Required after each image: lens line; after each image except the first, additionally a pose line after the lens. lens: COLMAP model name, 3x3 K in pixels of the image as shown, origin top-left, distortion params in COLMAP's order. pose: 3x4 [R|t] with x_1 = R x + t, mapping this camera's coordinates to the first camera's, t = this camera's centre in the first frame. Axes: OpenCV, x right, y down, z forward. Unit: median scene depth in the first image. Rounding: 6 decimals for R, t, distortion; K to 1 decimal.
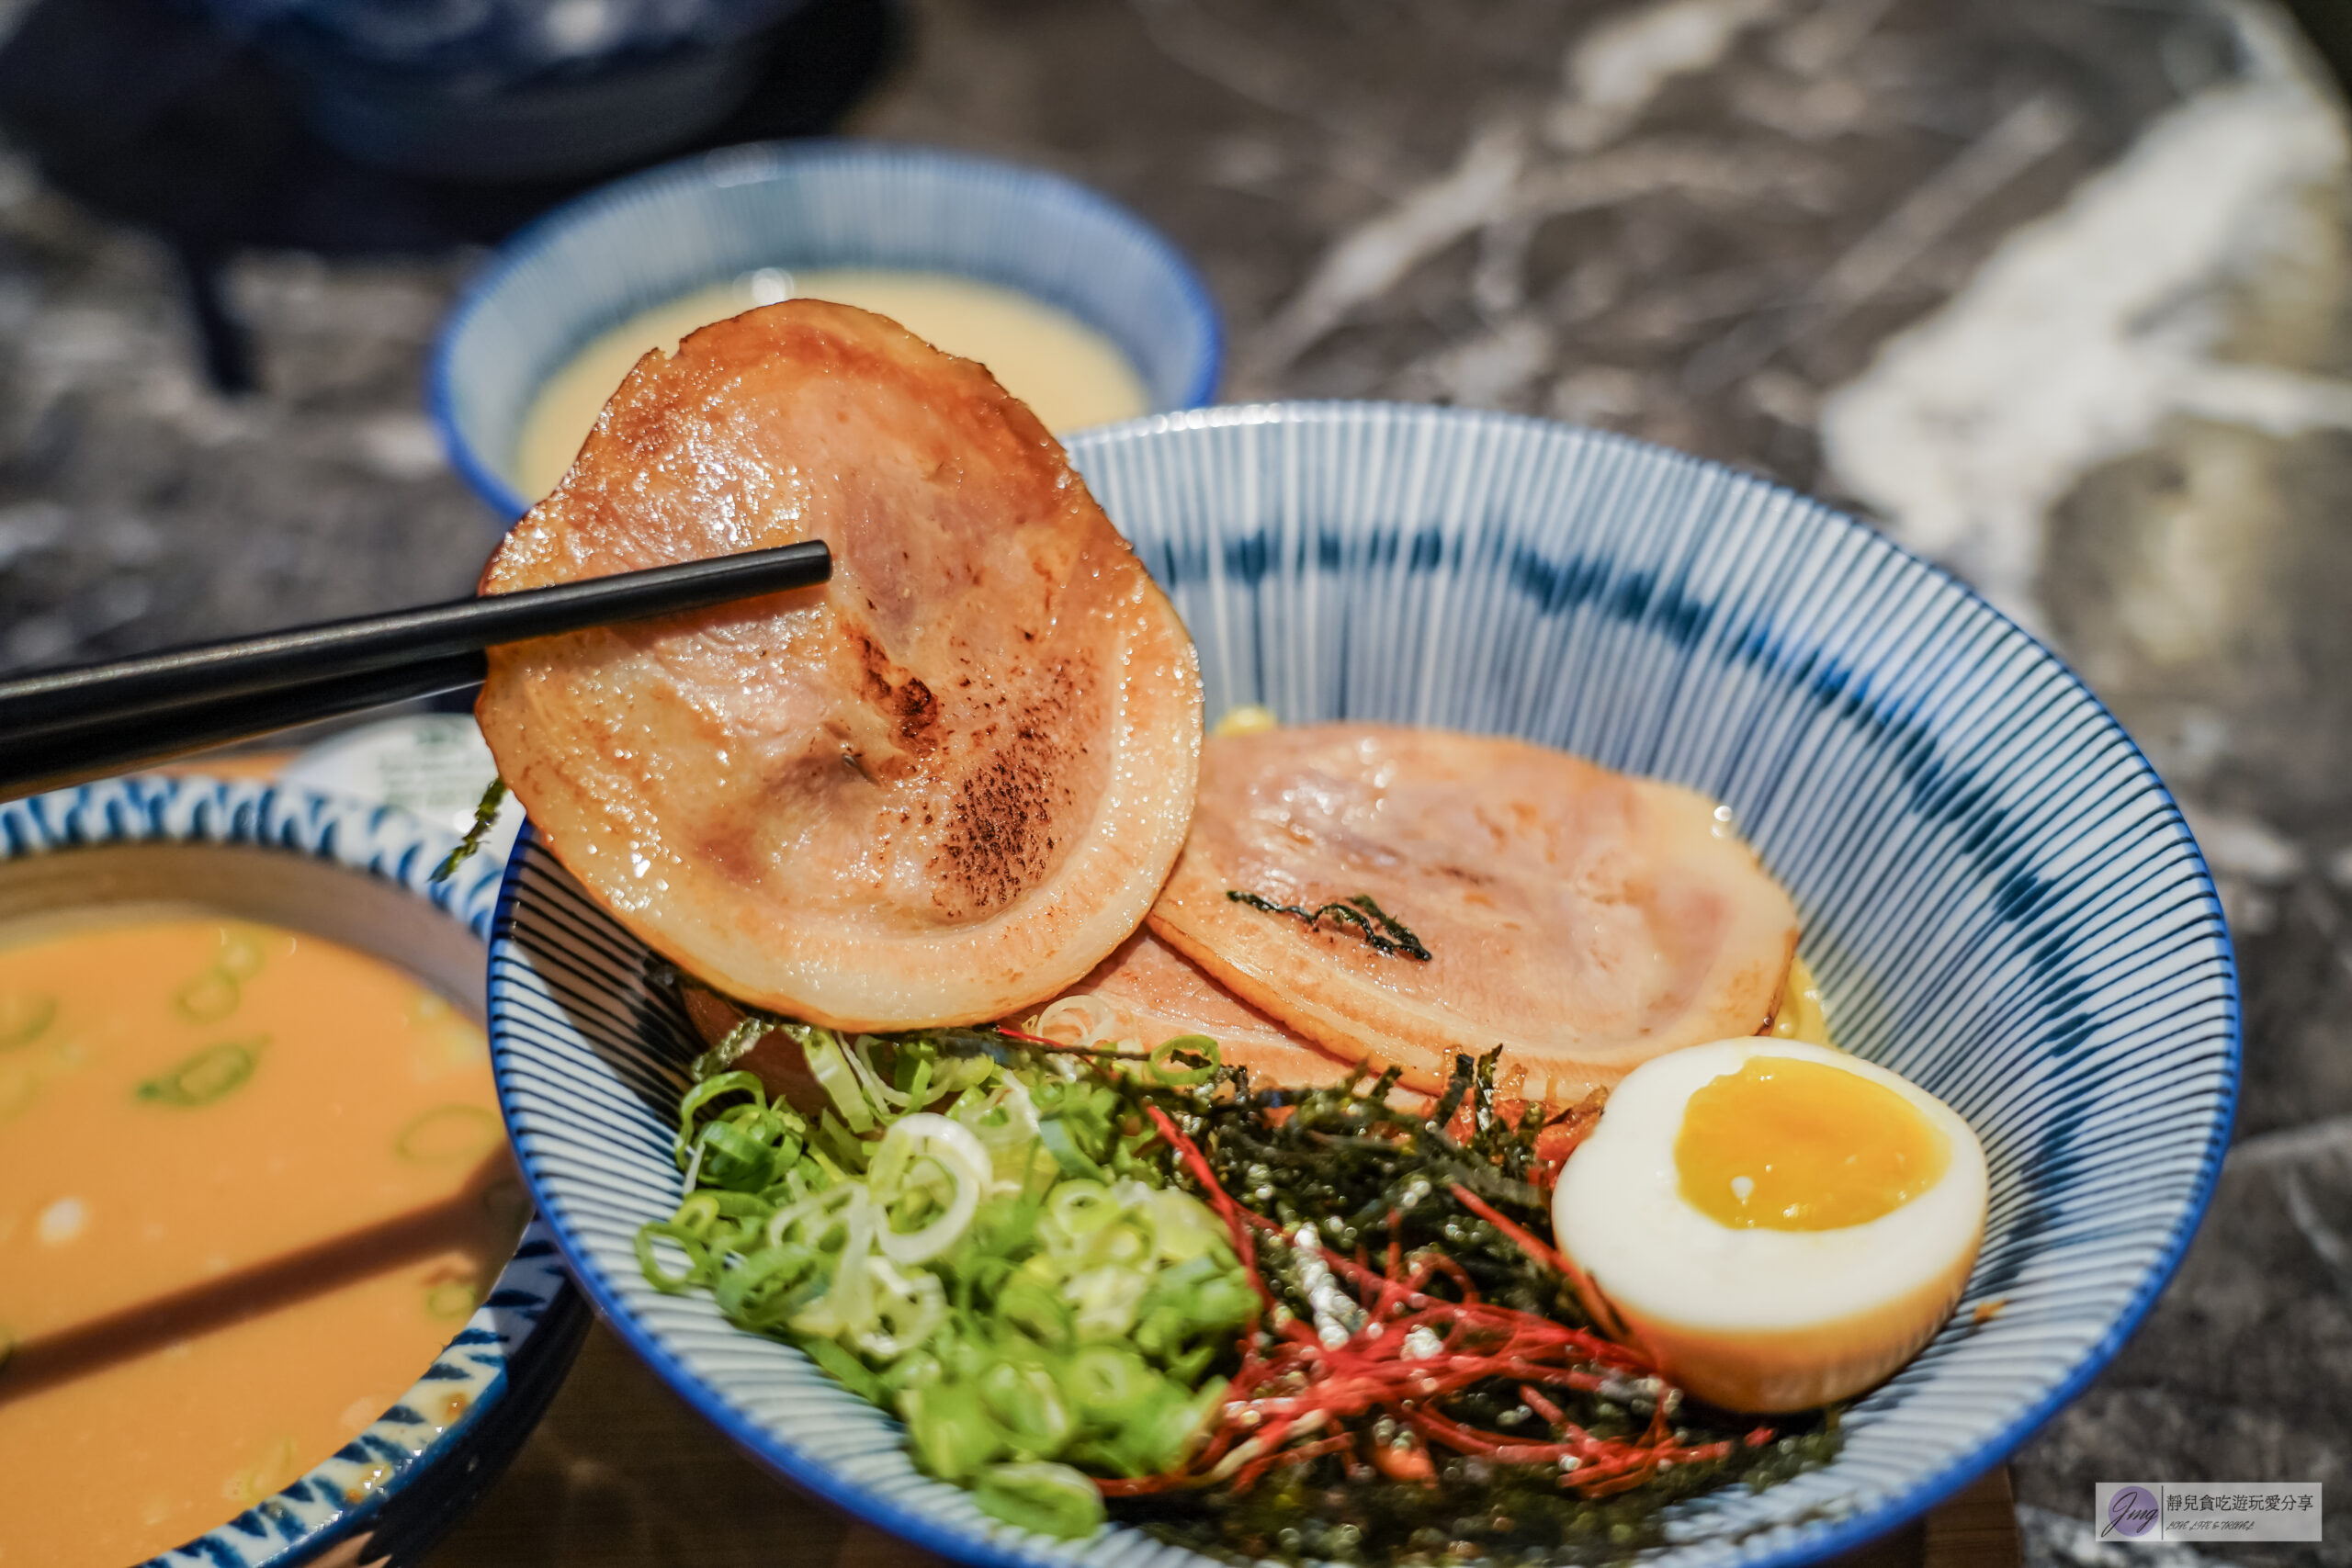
lens RADIAL K [[2921.0, 0, 1176.0], [0, 2921.0, 784.0], [0, 0, 1]] dist [0.052638, -0.116019]
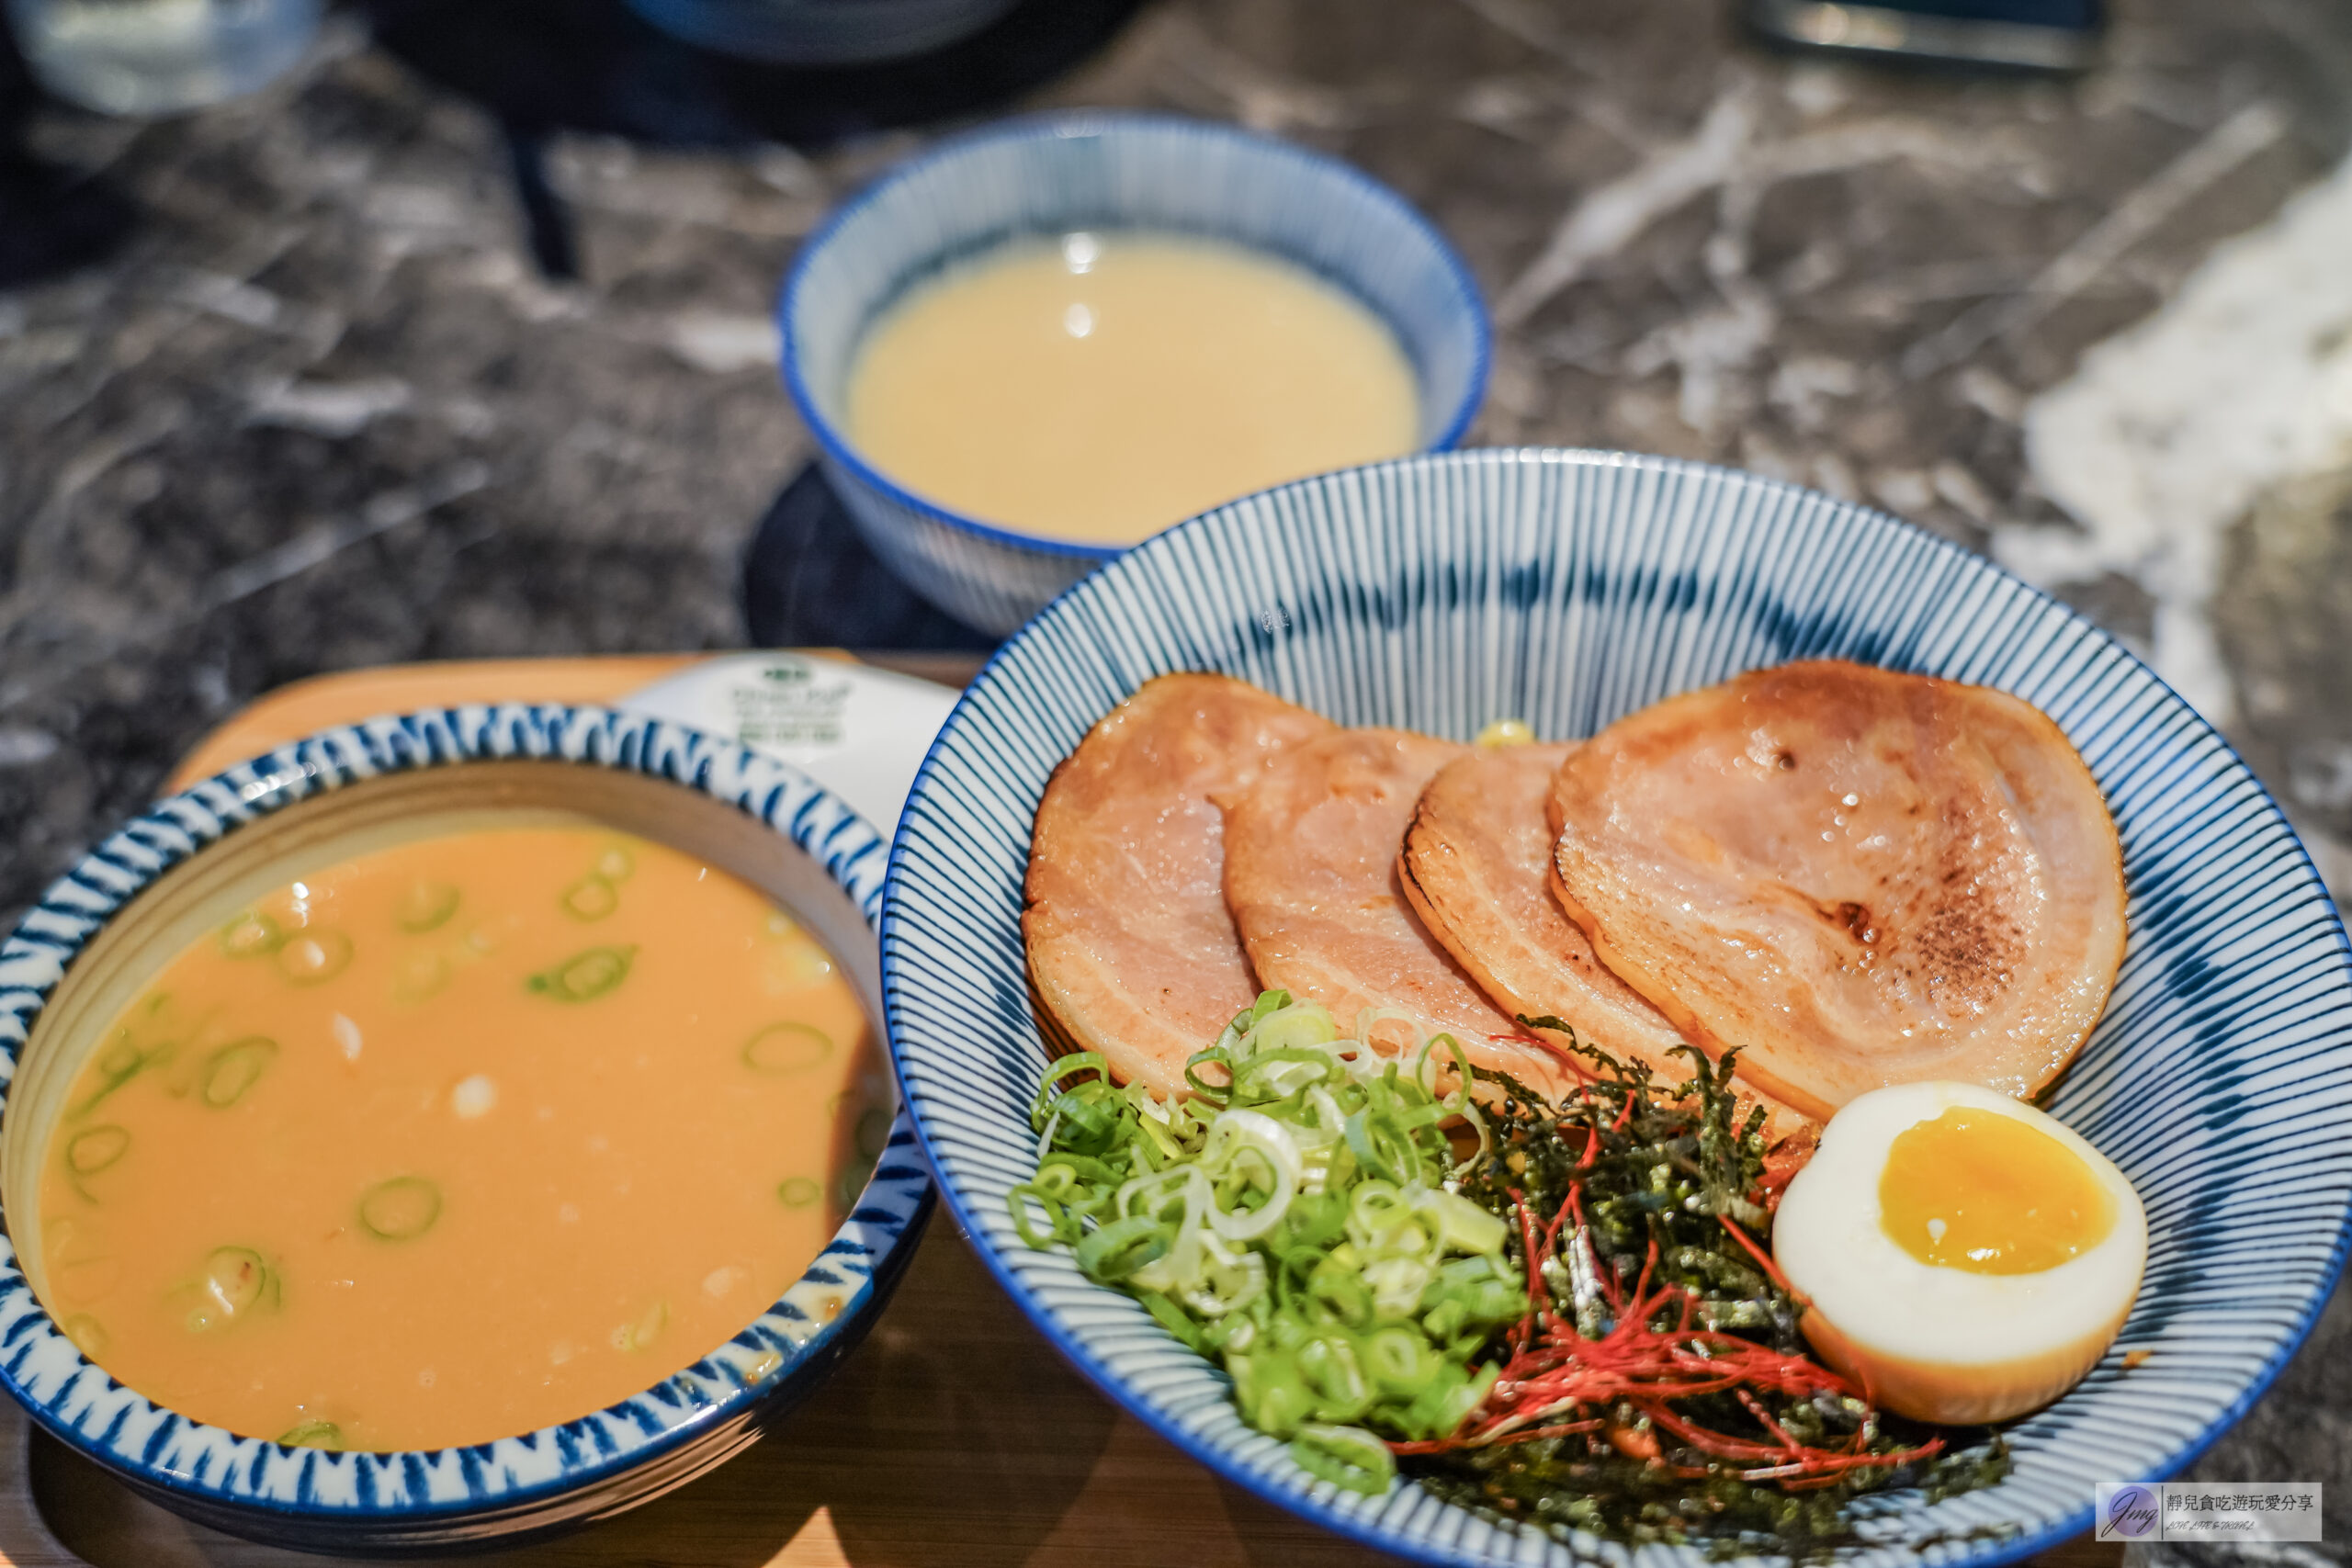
lens RADIAL K [[2921.0, 0, 1176.0], [0, 2921.0, 784.0], [0, 0, 1]] dist [0.052638, -0.116019]
pose [[0.996094, 0.085130, -0.023429, -0.096974], [-0.082609, 0.992222, 0.093120, -0.123065], [0.031174, -0.090821, 0.995379, -0.165073]]
